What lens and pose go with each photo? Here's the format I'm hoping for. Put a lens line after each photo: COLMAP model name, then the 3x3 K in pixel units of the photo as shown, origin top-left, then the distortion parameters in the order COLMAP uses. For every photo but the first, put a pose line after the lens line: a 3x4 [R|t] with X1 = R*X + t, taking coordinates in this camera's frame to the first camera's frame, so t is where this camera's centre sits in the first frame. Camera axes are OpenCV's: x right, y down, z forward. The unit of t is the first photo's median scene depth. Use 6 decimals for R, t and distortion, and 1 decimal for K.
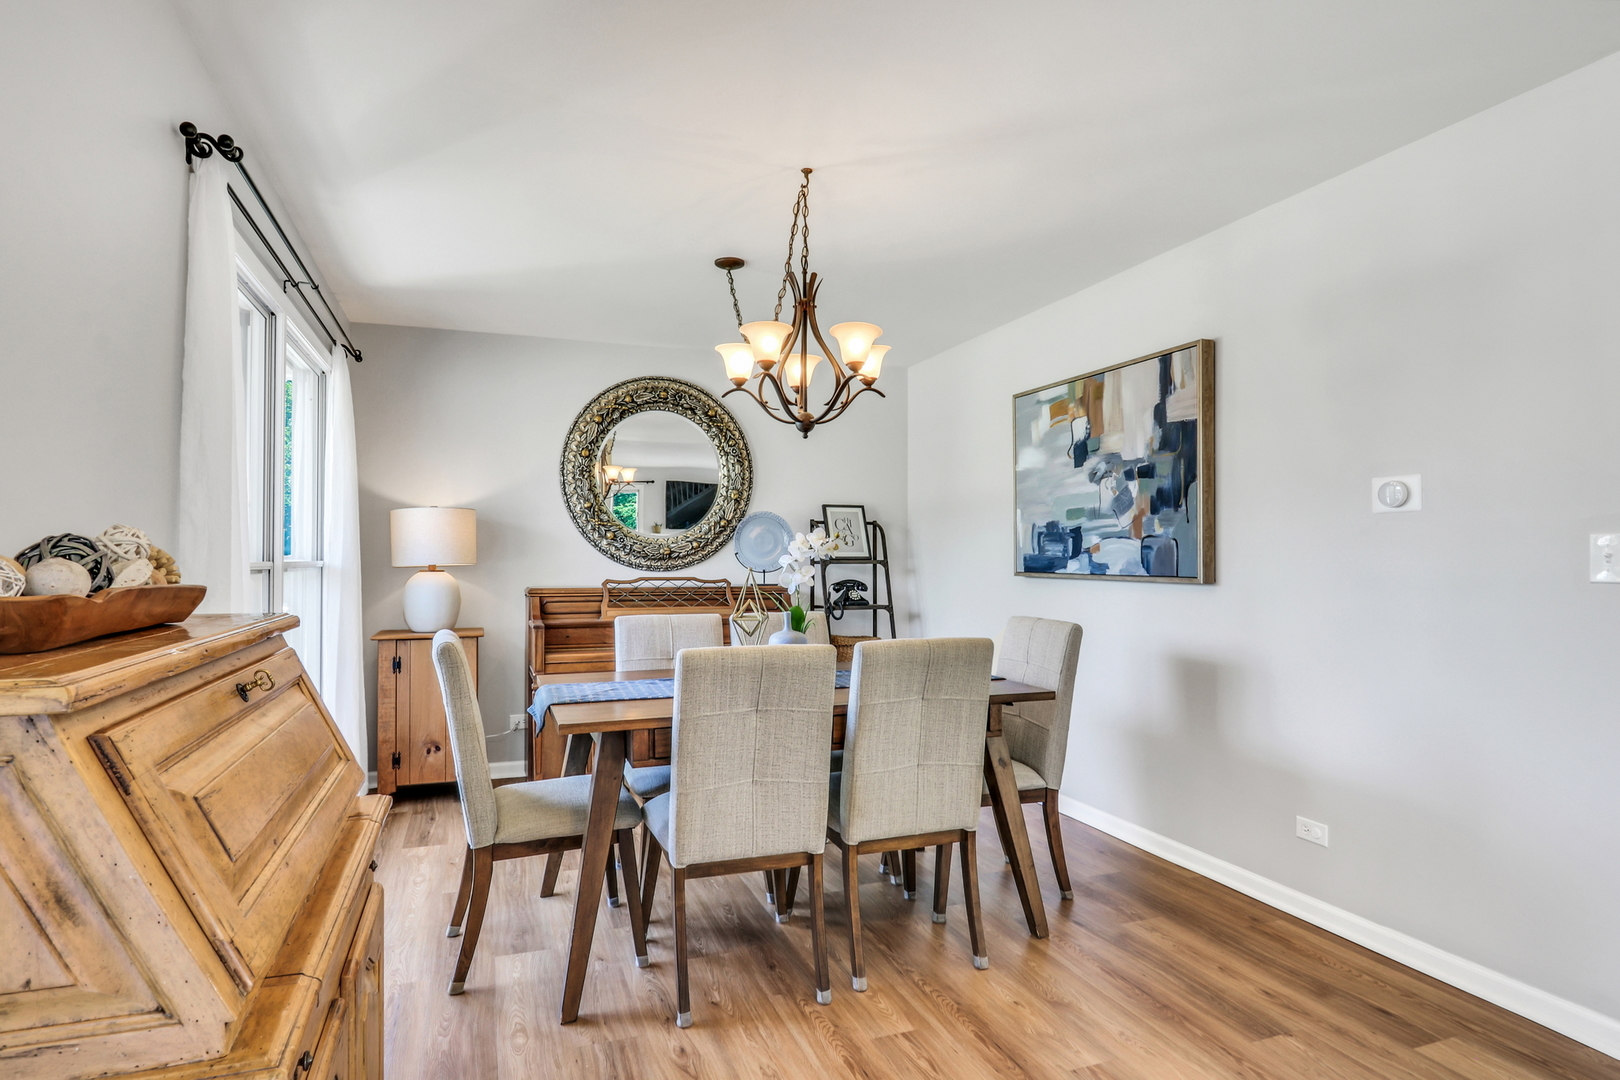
lens RADIAL K [[856.1, 0, 782.2], [0, 856.1, 556.7], [0, 0, 1]] dist [-0.099022, 0.000070]
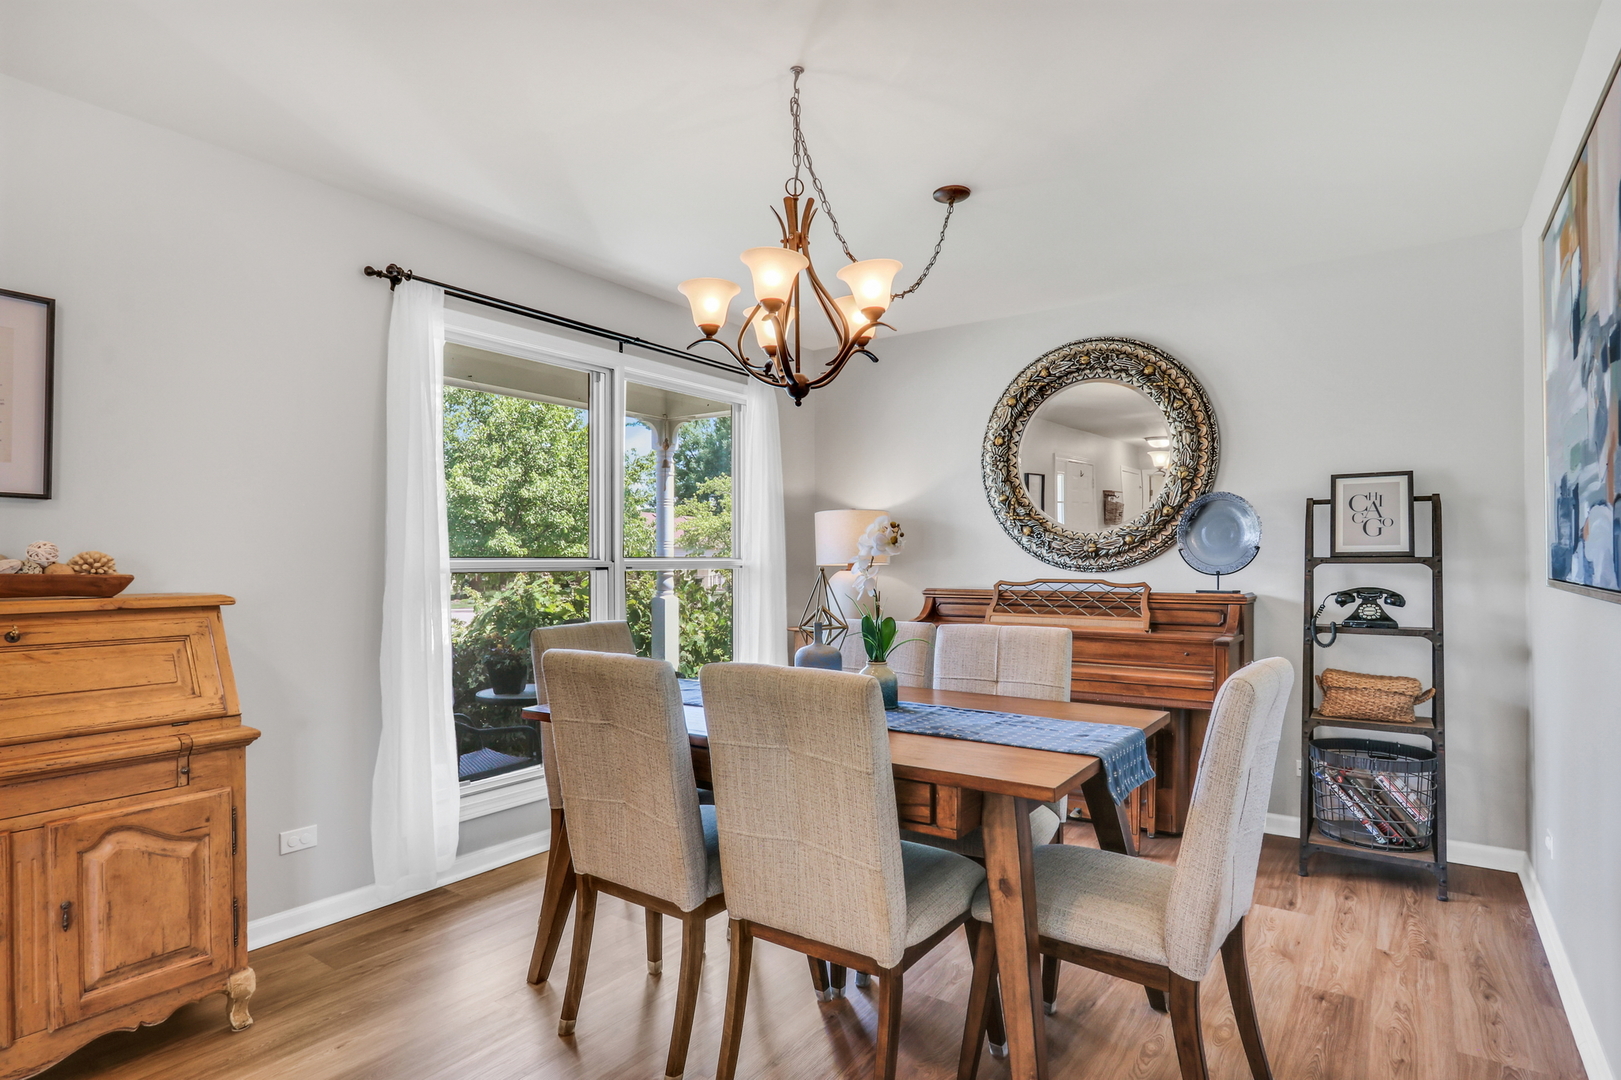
lens RADIAL K [[851.0, 0, 806.3], [0, 851.0, 556.3], [0, 0, 1]] dist [-0.001095, 0.000024]
pose [[0.568855, -0.005070, -0.822422, 0.391568], [0.005224, 0.999983, -0.002551, 0.002300], [0.822421, -0.002846, 0.568872, 0.306661]]
